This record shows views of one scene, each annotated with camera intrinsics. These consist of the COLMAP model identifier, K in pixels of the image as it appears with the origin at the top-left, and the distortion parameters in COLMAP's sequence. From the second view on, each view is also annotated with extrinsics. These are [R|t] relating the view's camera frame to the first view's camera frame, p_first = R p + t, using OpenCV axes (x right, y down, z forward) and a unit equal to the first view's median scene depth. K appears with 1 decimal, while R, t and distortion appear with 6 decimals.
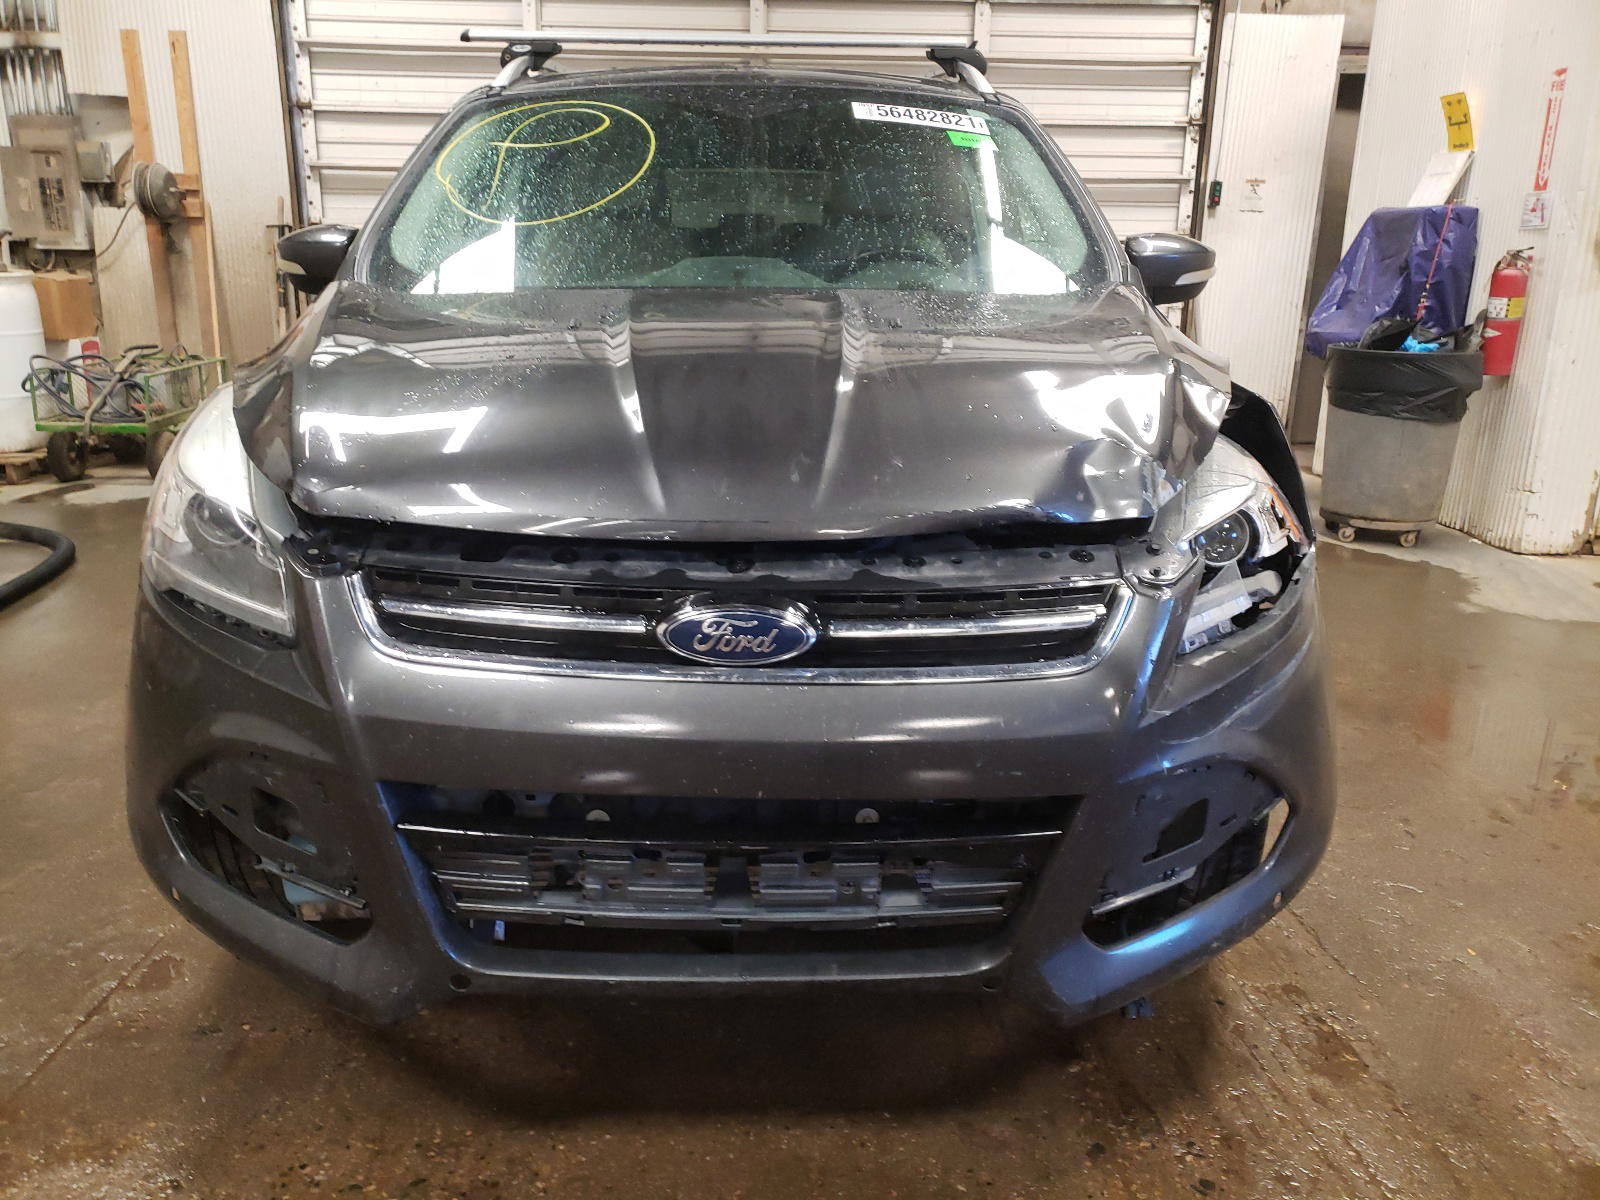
lens RADIAL K [[1216.3, 0, 783.1], [0, 1216.3, 606.3], [0, 0, 1]] dist [0.028500, -0.010522]
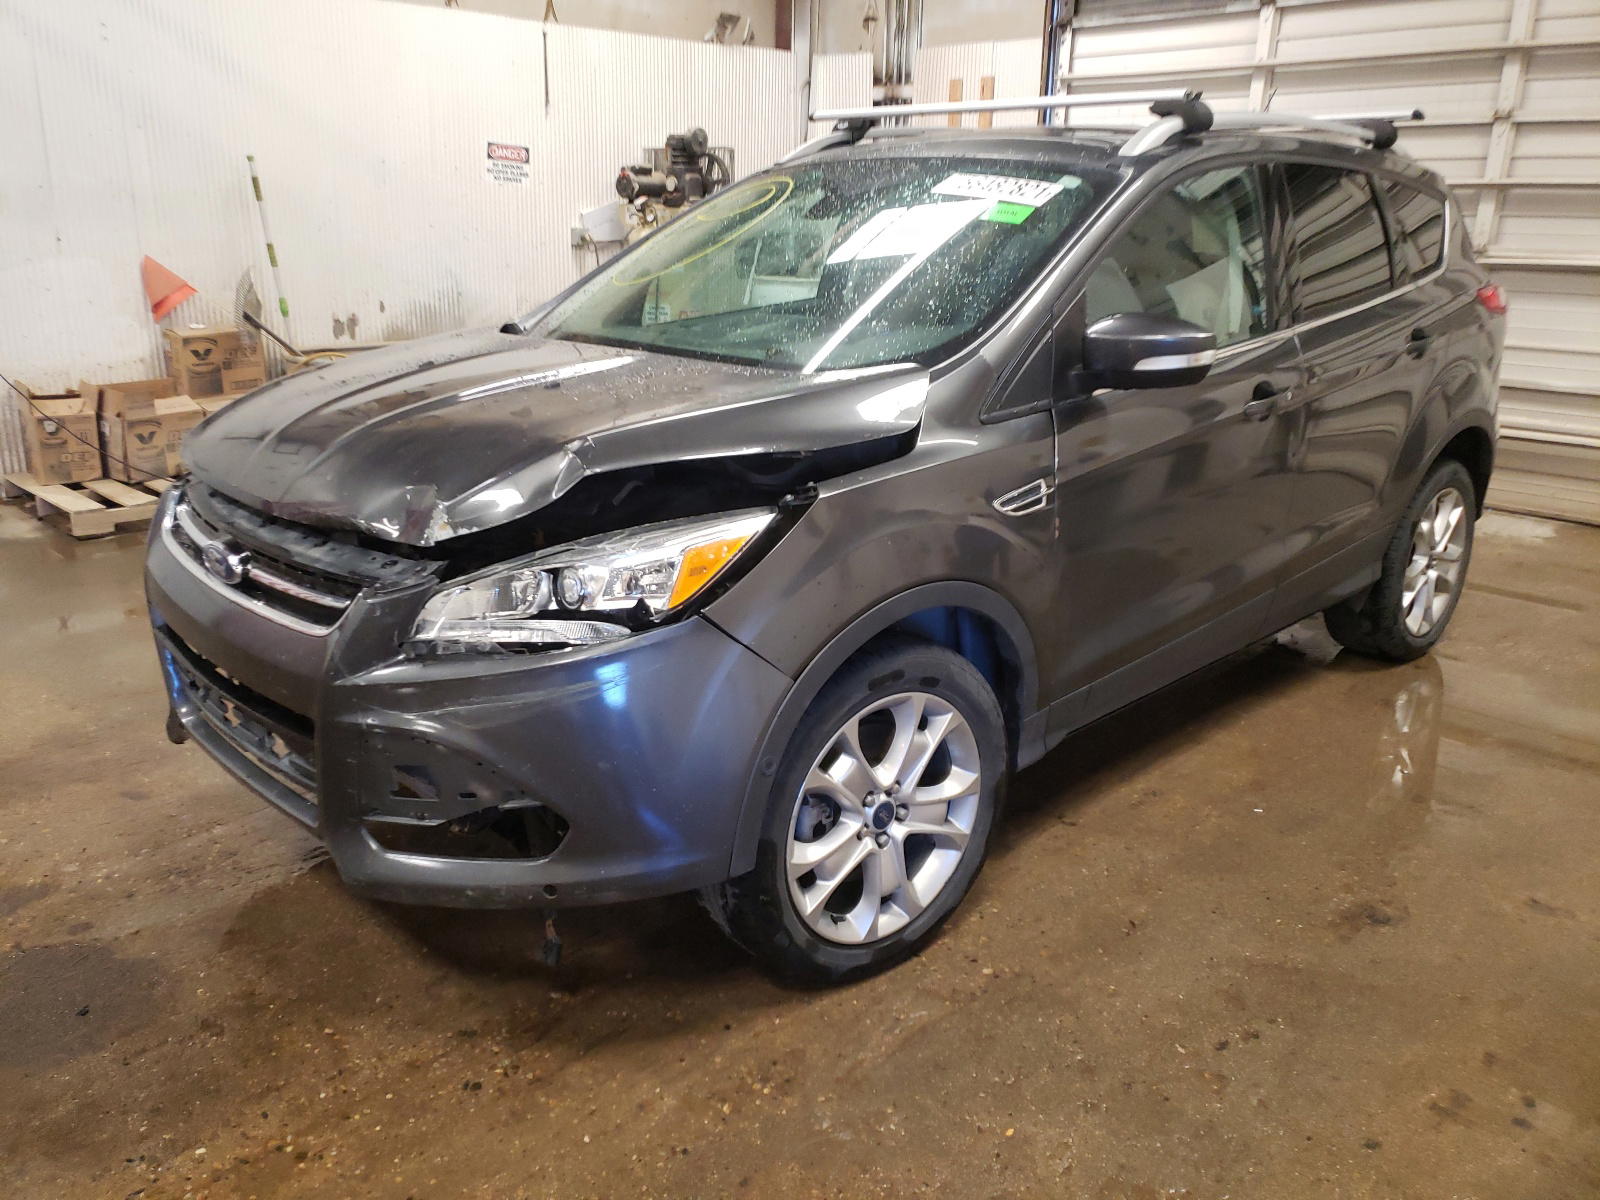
lens RADIAL K [[1216.3, 0, 784.9], [0, 1216.3, 585.9], [0, 0, 1]] dist [0.028500, -0.010522]
pose [[0.693538, 0.212350, -0.688413, 0.315925], [-0.215767, 0.972933, 0.082741, -0.047667], [0.687350, 0.091152, 0.720584, 0.063722]]
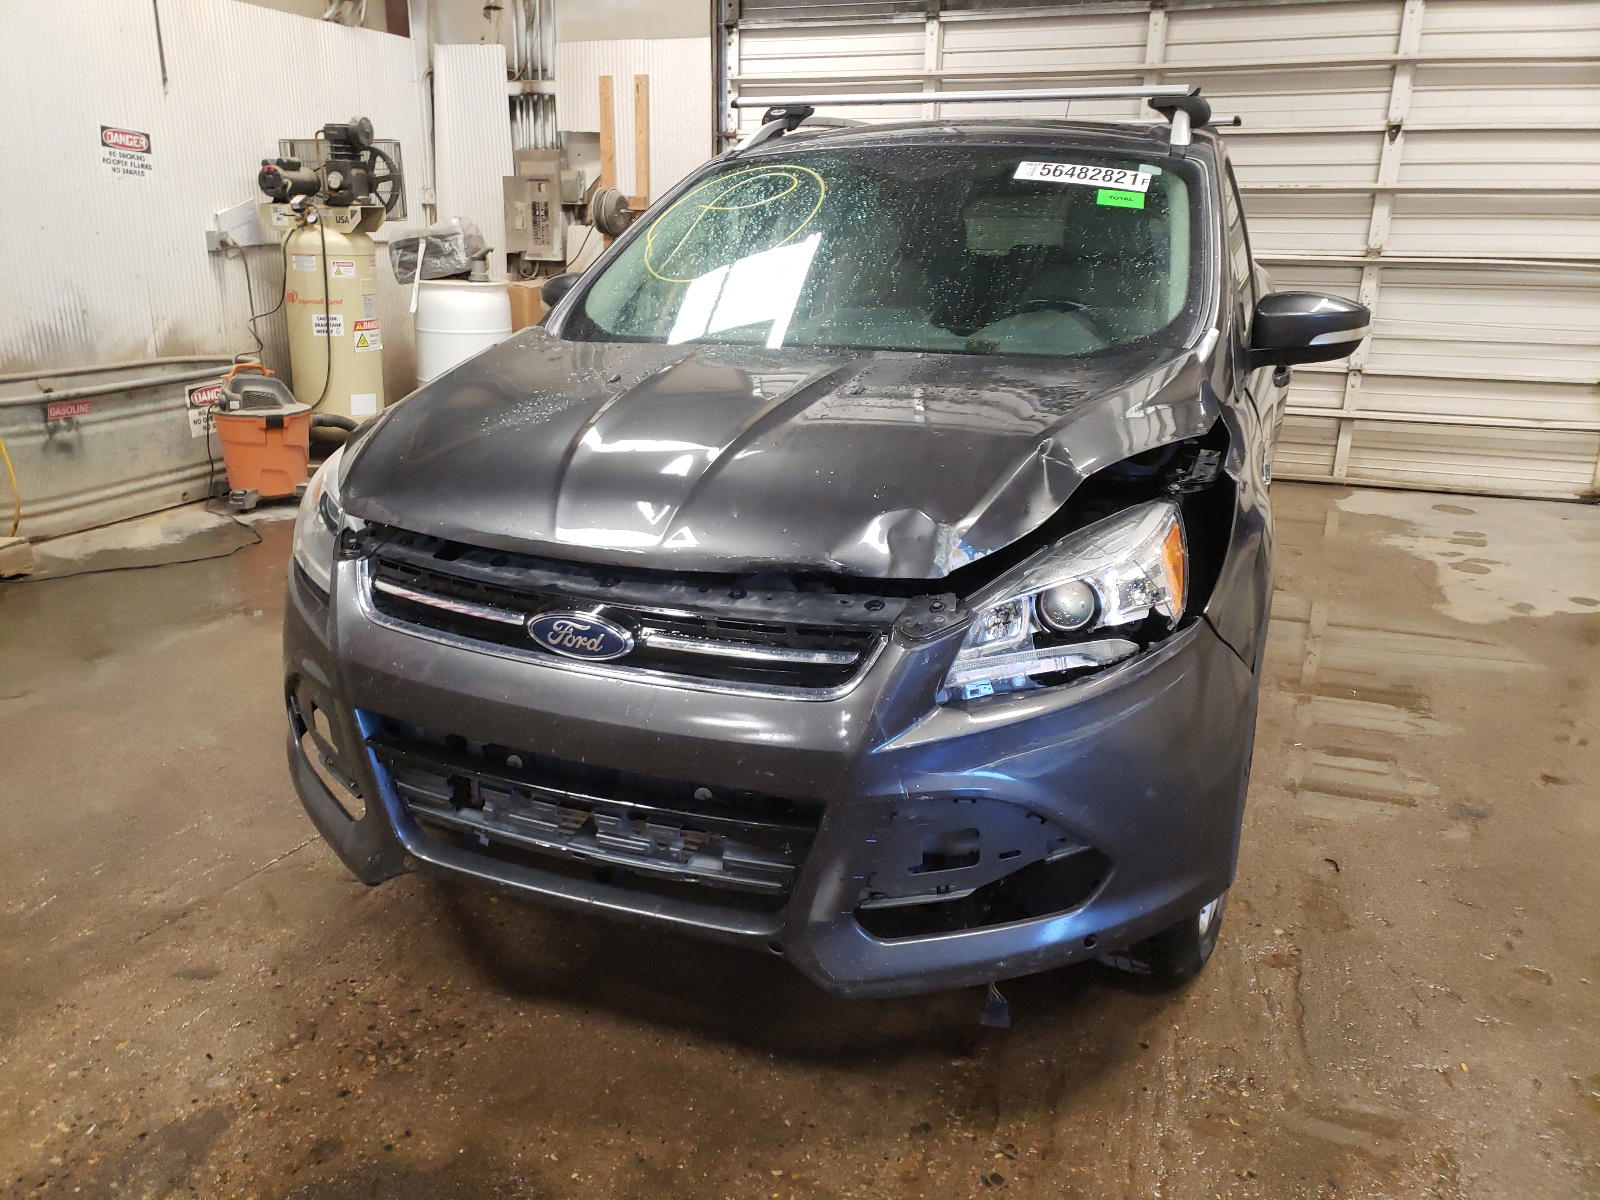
lens RADIAL K [[1216.3, 0, 788.4], [0, 1216.3, 615.3], [0, 0, 1]] dist [0.028500, -0.010522]
pose [[0.925788, 0.115232, -0.360054, 0.122562], [-0.111233, 0.993283, 0.031884, -0.012338], [0.361310, 0.010532, 0.932386, -0.026755]]
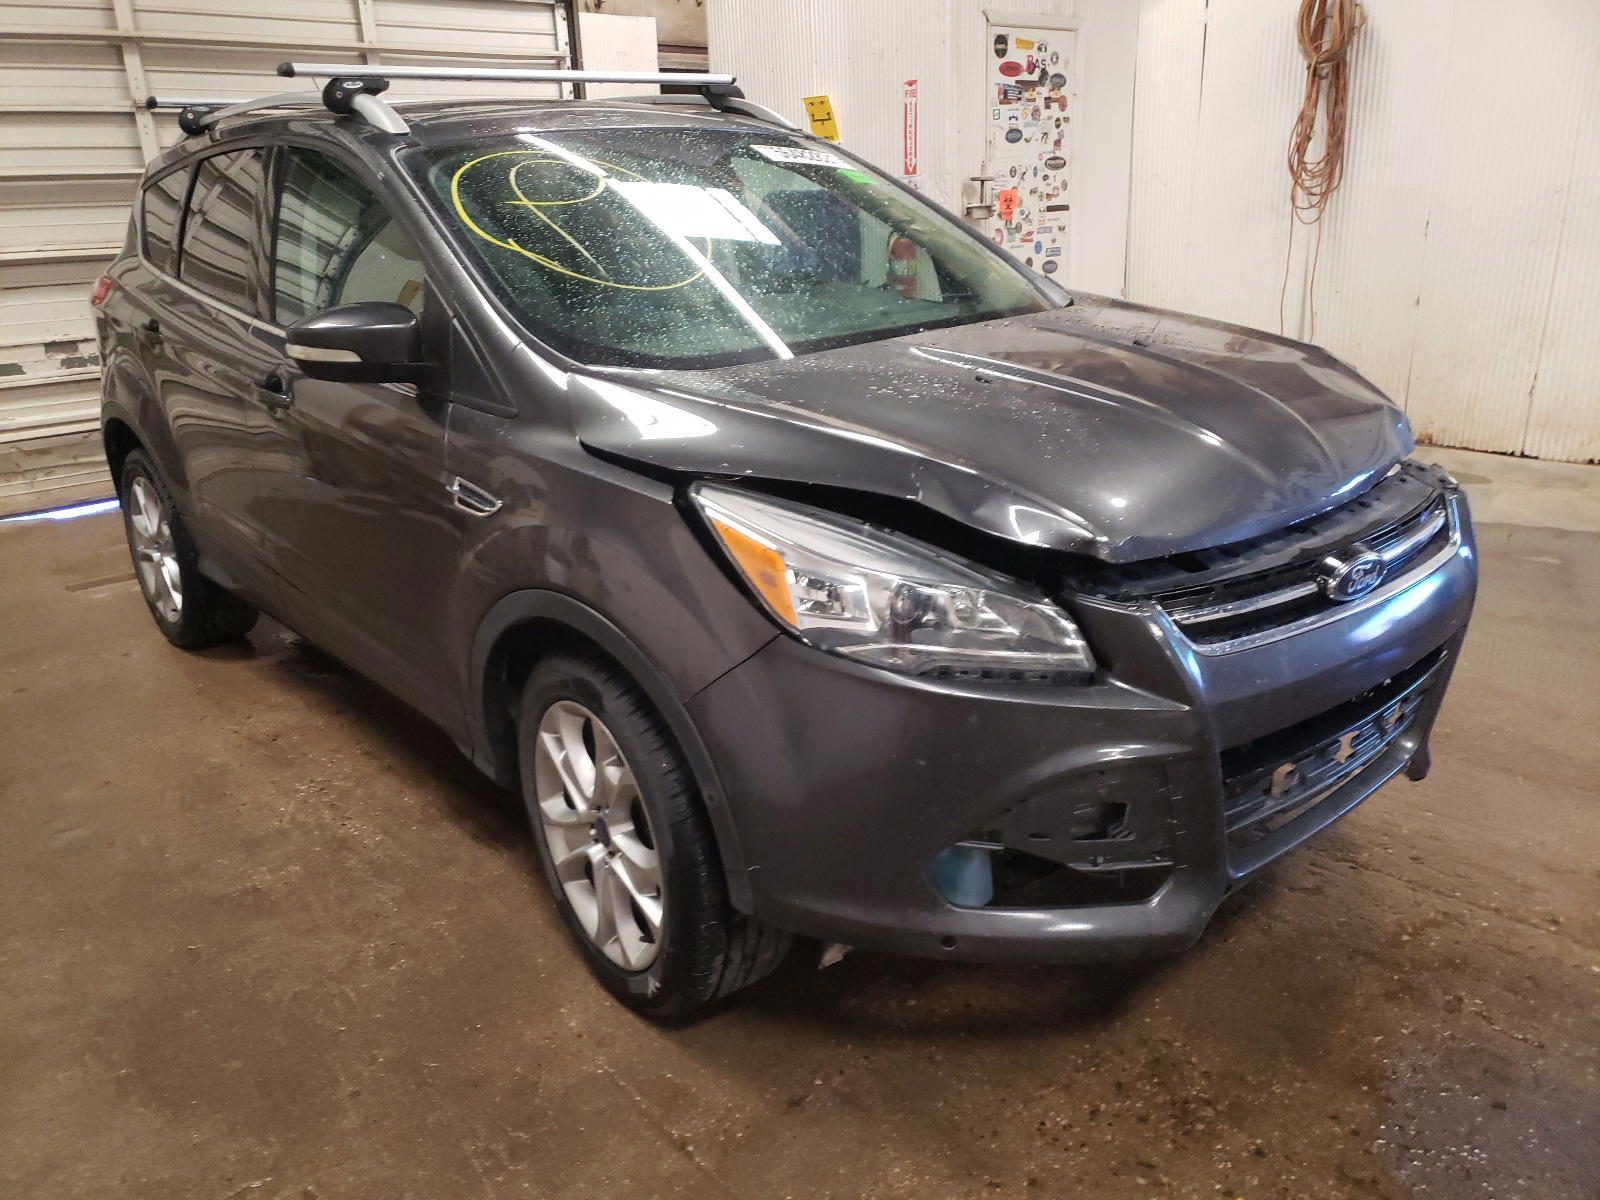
lens RADIAL K [[1216.3, 0, 754.8], [0, 1216.3, 611.5], [0, 0, 1]] dist [0.028500, -0.010522]
pose [[0.780649, -0.249754, 0.572896, -0.276543], [0.229776, 0.967172, 0.108537, -0.049082], [-0.581197, 0.046908, 0.812410, 0.045914]]
